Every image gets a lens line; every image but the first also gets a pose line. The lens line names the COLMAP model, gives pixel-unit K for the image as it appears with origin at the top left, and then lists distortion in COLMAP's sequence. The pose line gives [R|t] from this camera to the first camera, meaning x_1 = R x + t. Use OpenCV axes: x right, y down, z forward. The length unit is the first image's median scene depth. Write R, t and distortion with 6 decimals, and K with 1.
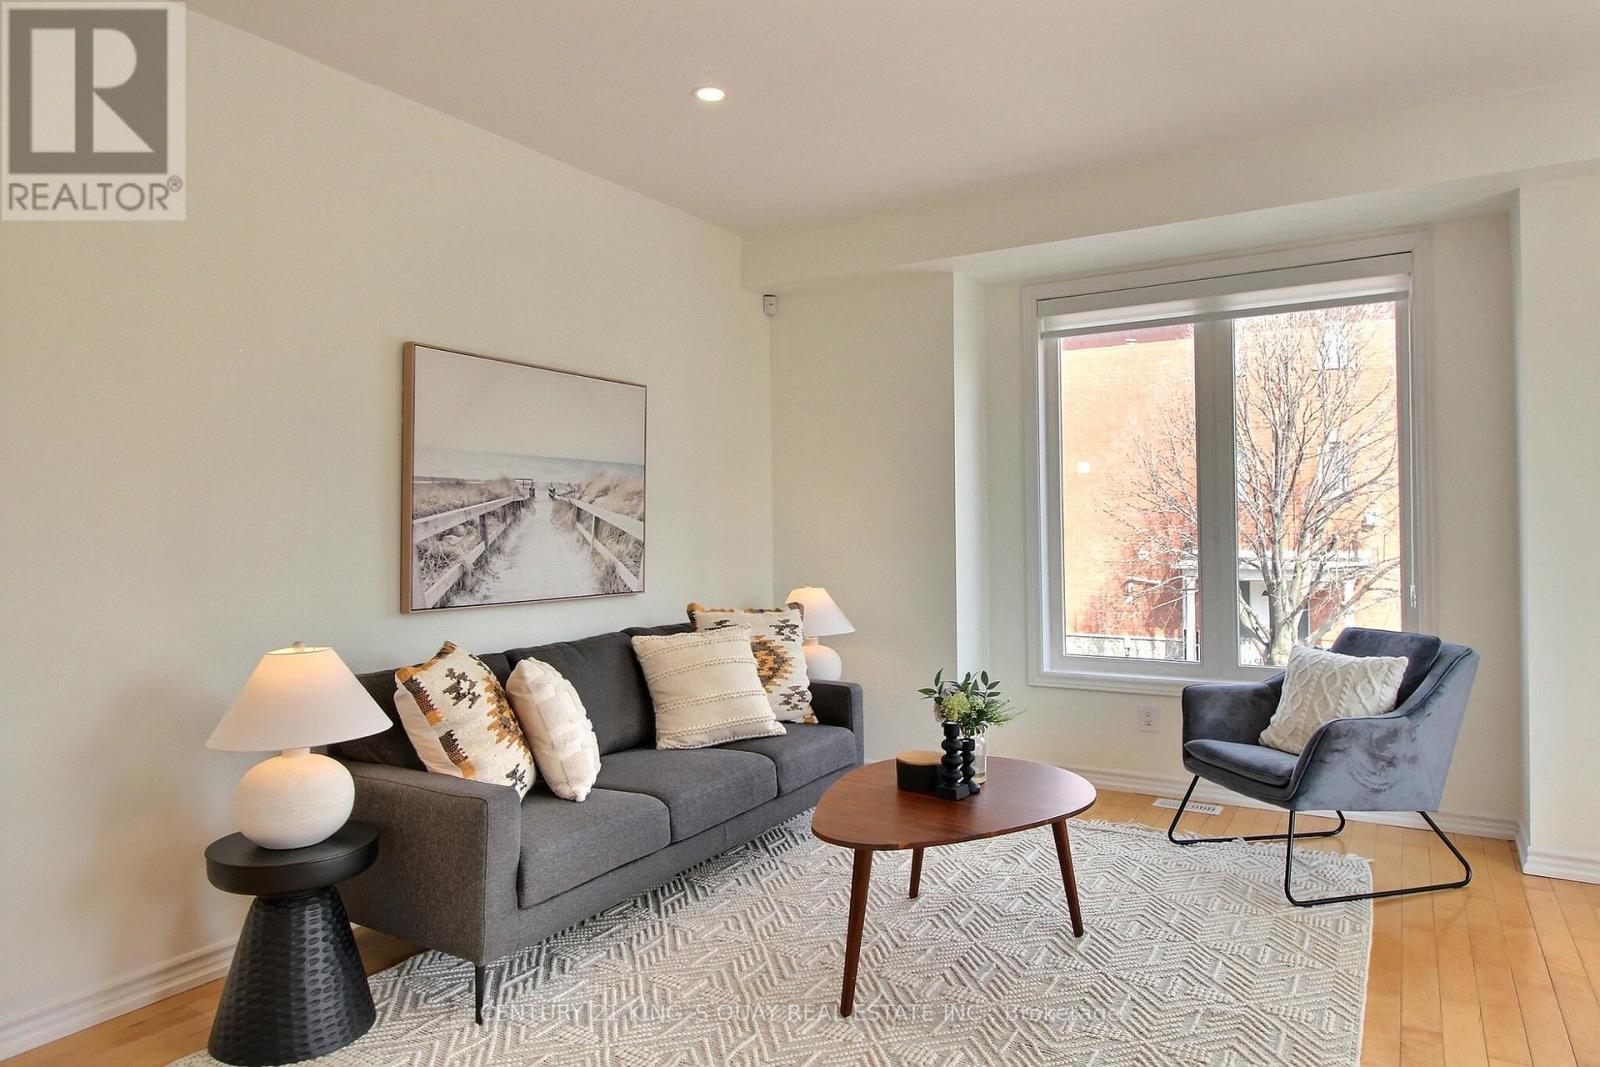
lens RADIAL K [[1049.0, 0, 801.9], [0, 1049.0, 519.5], [0, 0, 1]] dist [0.040066, 0.000216]
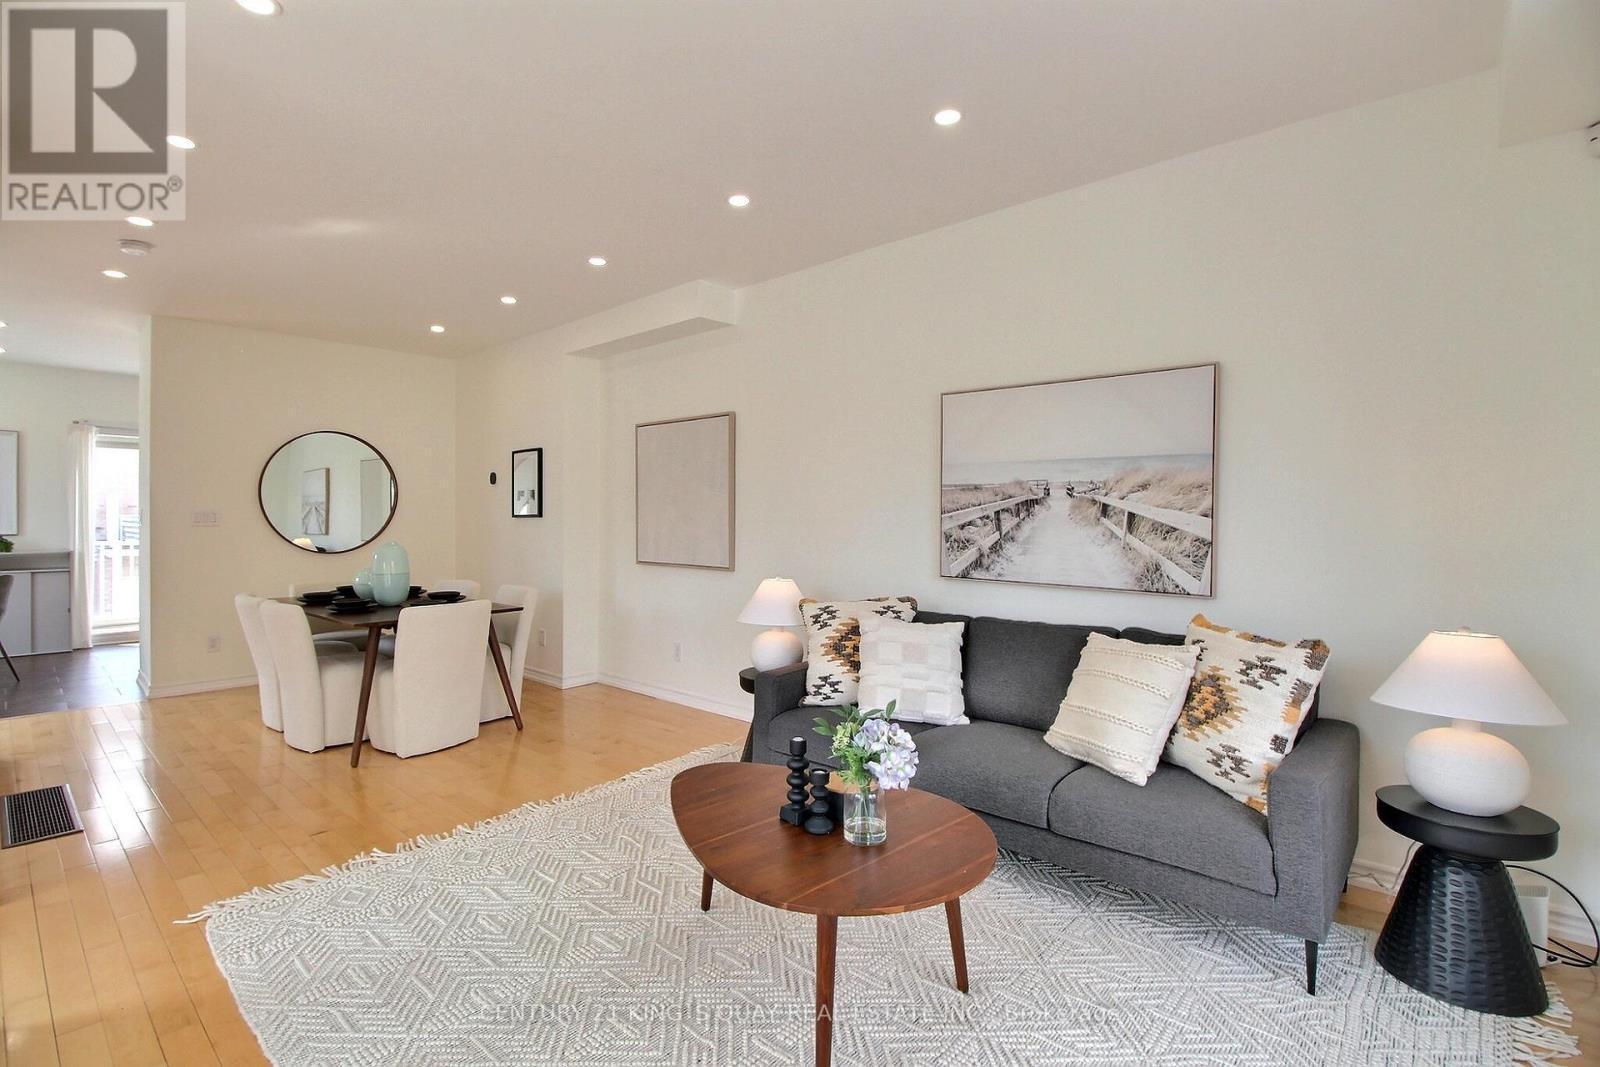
lens RADIAL K [[725.1, 0, 805.1], [0, 725.1, 524.1], [0, 0, 1]] dist [-0.004915, -0.000522]
pose [[-0.145291, 0.026801, -0.989026, 0.584122], [0.007118, 0.999635, 0.026043, -0.012479], [0.989363, -0.003256, -0.145429, 0.859850]]
